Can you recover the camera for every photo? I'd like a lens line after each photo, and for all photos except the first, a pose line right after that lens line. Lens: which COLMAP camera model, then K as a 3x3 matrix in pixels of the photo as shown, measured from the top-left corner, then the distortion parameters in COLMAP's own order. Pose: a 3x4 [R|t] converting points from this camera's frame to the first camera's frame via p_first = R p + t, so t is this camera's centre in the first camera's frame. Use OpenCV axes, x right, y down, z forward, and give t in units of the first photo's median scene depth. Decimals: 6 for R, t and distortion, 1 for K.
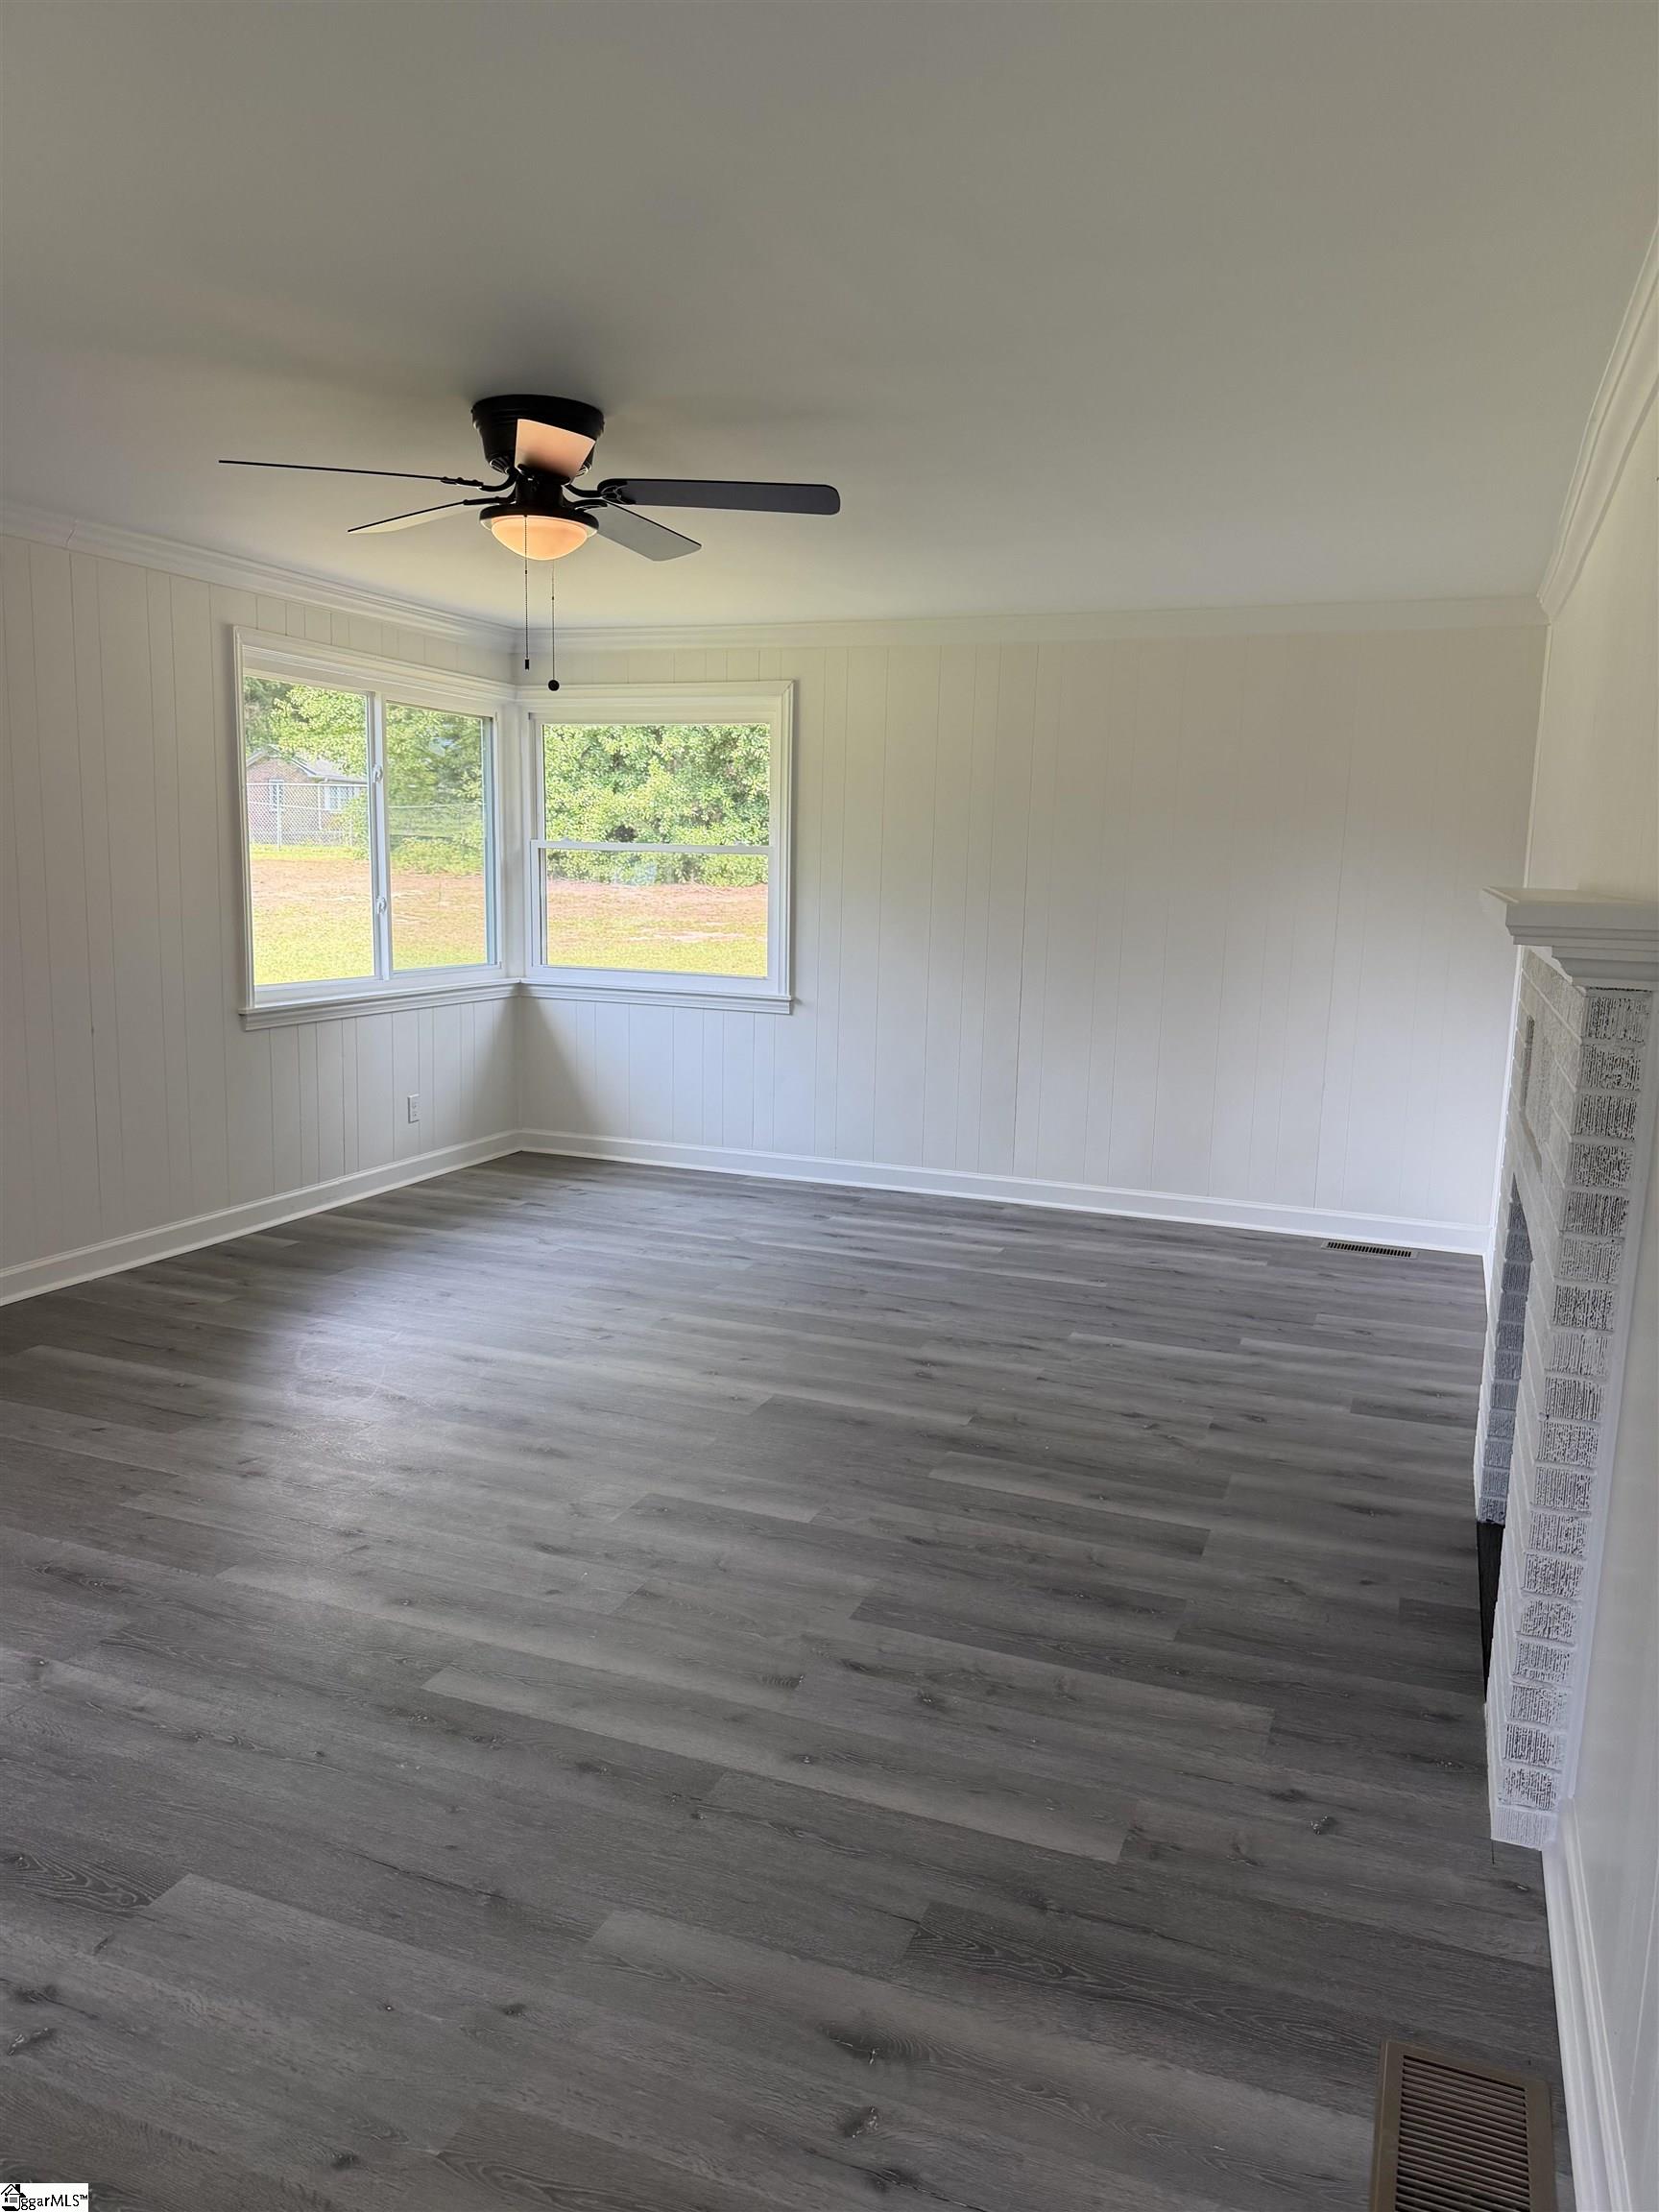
lens RADIAL K [[1562.1, 0, 833.5], [0, 1562.1, 1103.6], [0, 0, 1]] dist [0.029687, -0.033880]
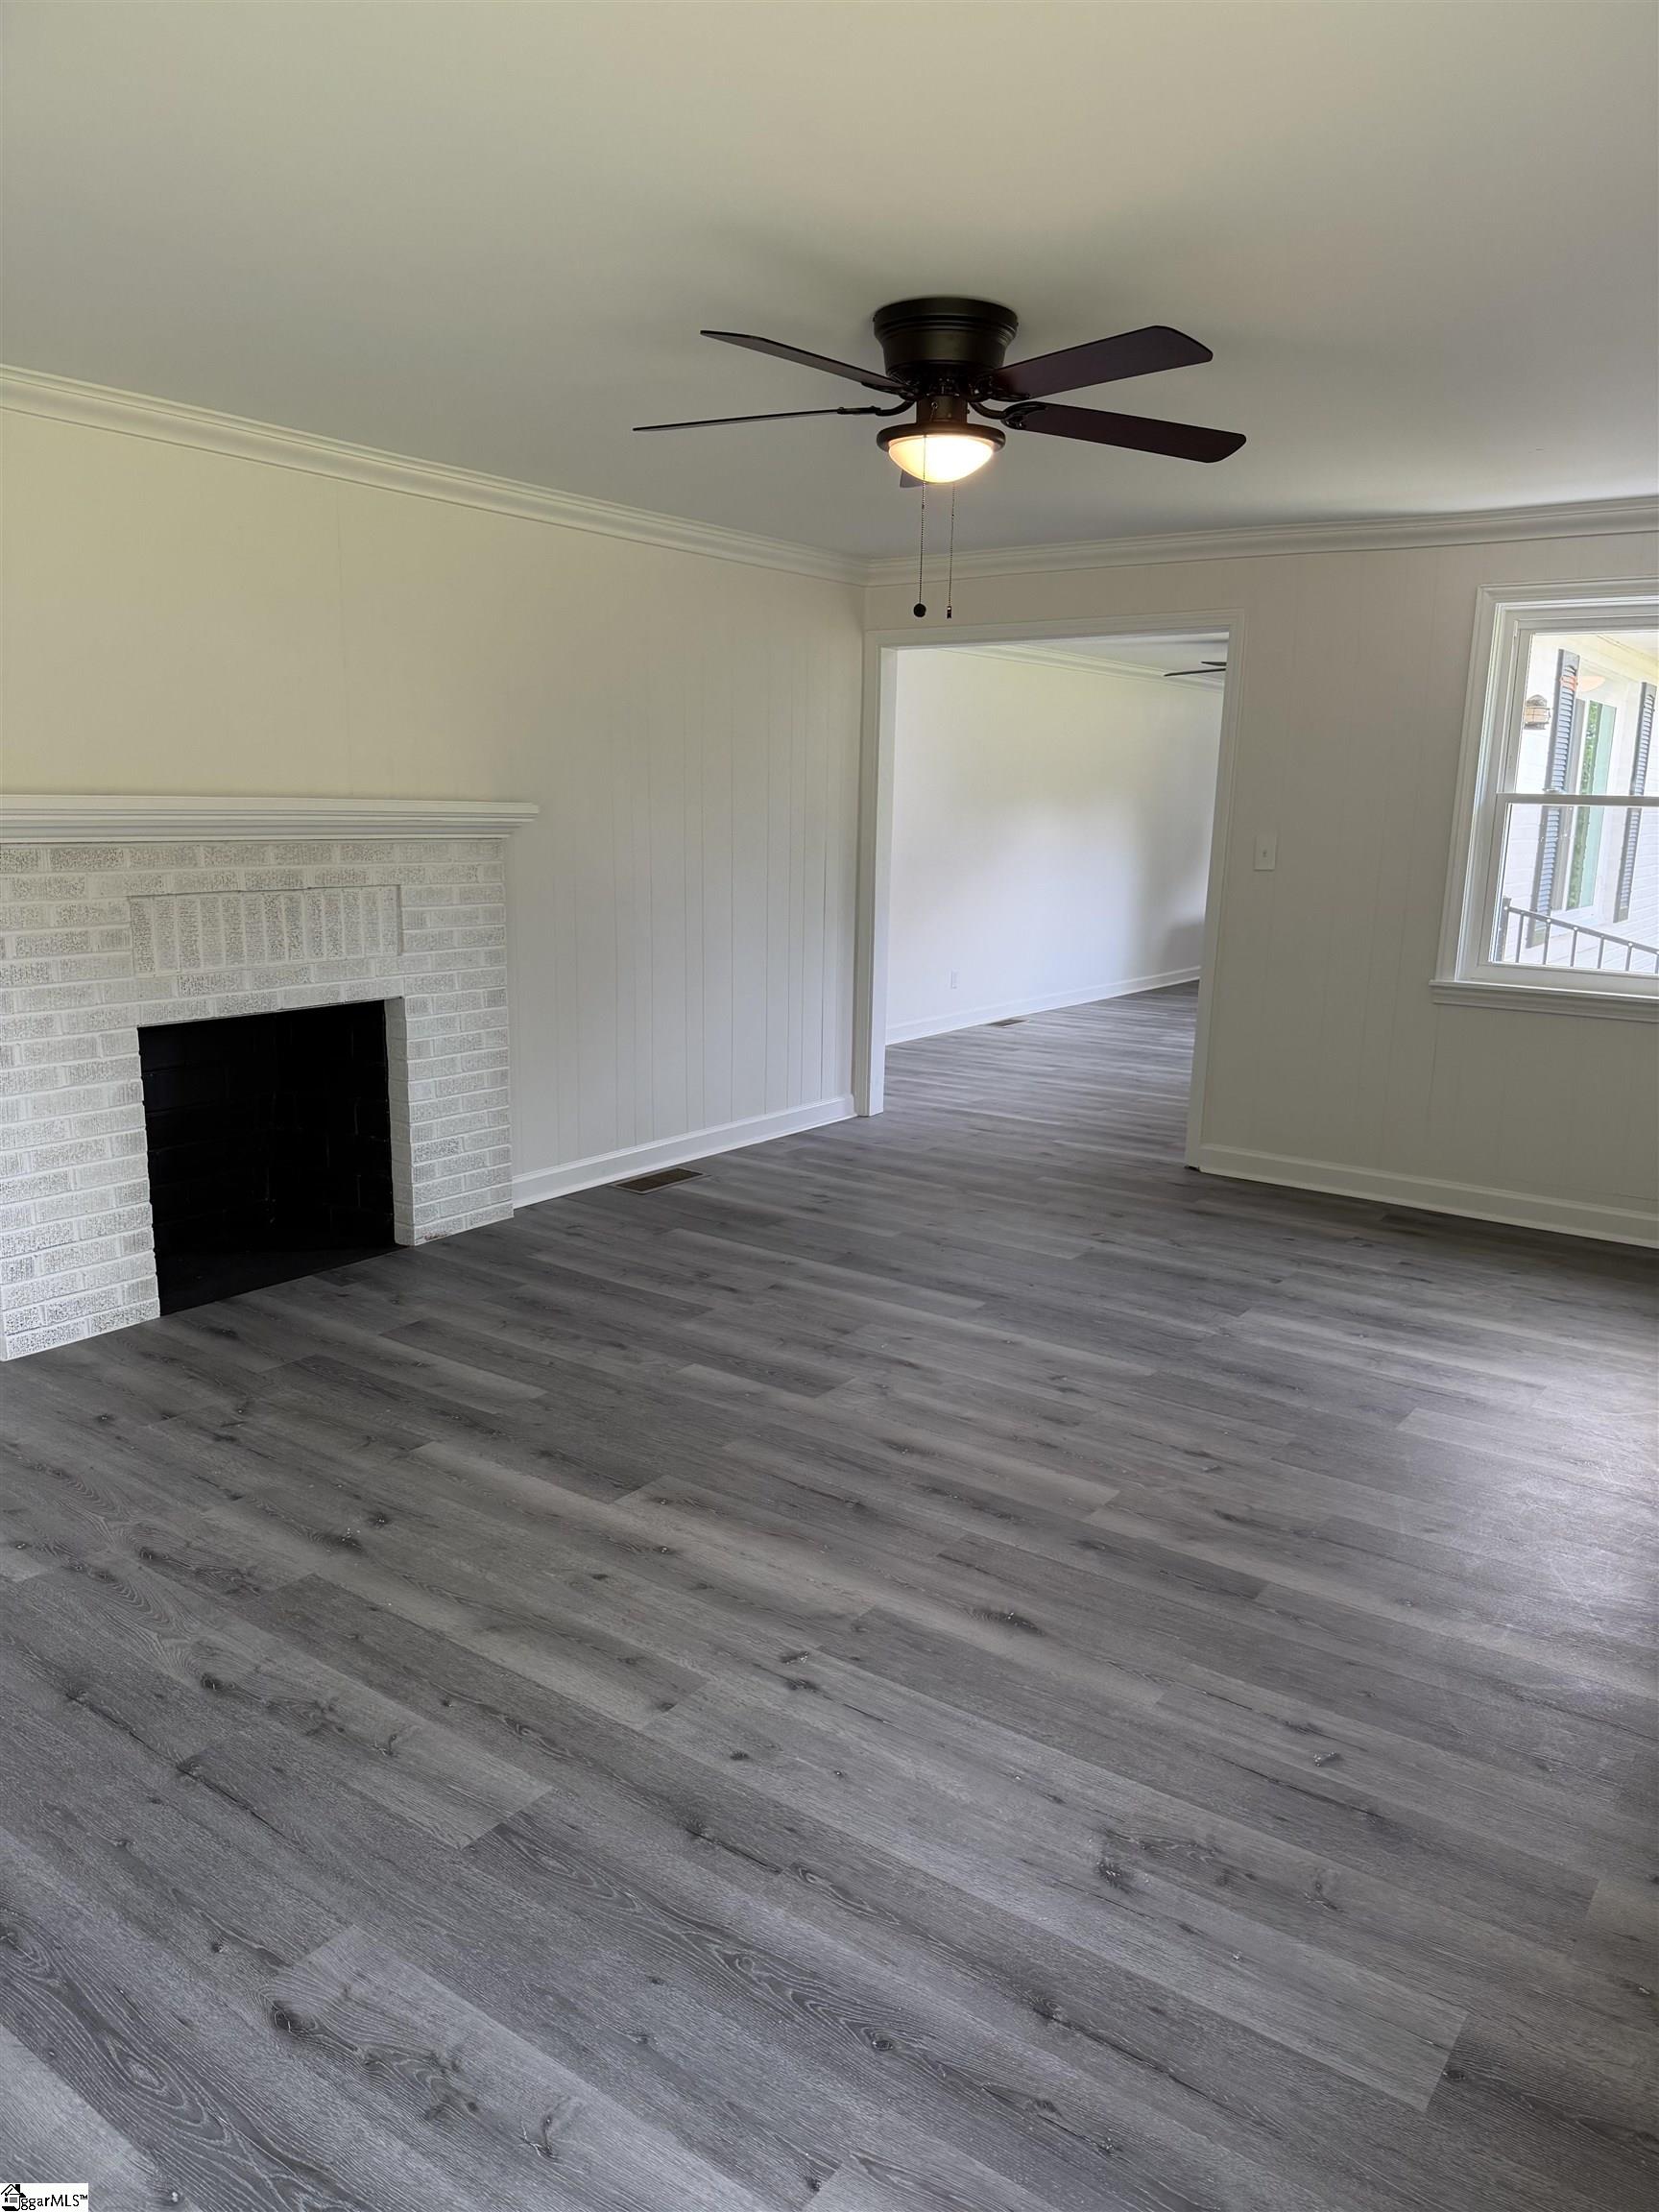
lens RADIAL K [[1562.1, 0, 825.1], [0, 1562.1, 1111.0], [0, 0, 1]] dist [0.029687, -0.033880]
pose [[-0.967355, -0.091900, 0.236176, -0.398995], [-0.005678, 0.939559, 0.342341, -0.338059], [-0.253363, 0.329824, -0.909408, 2.116257]]
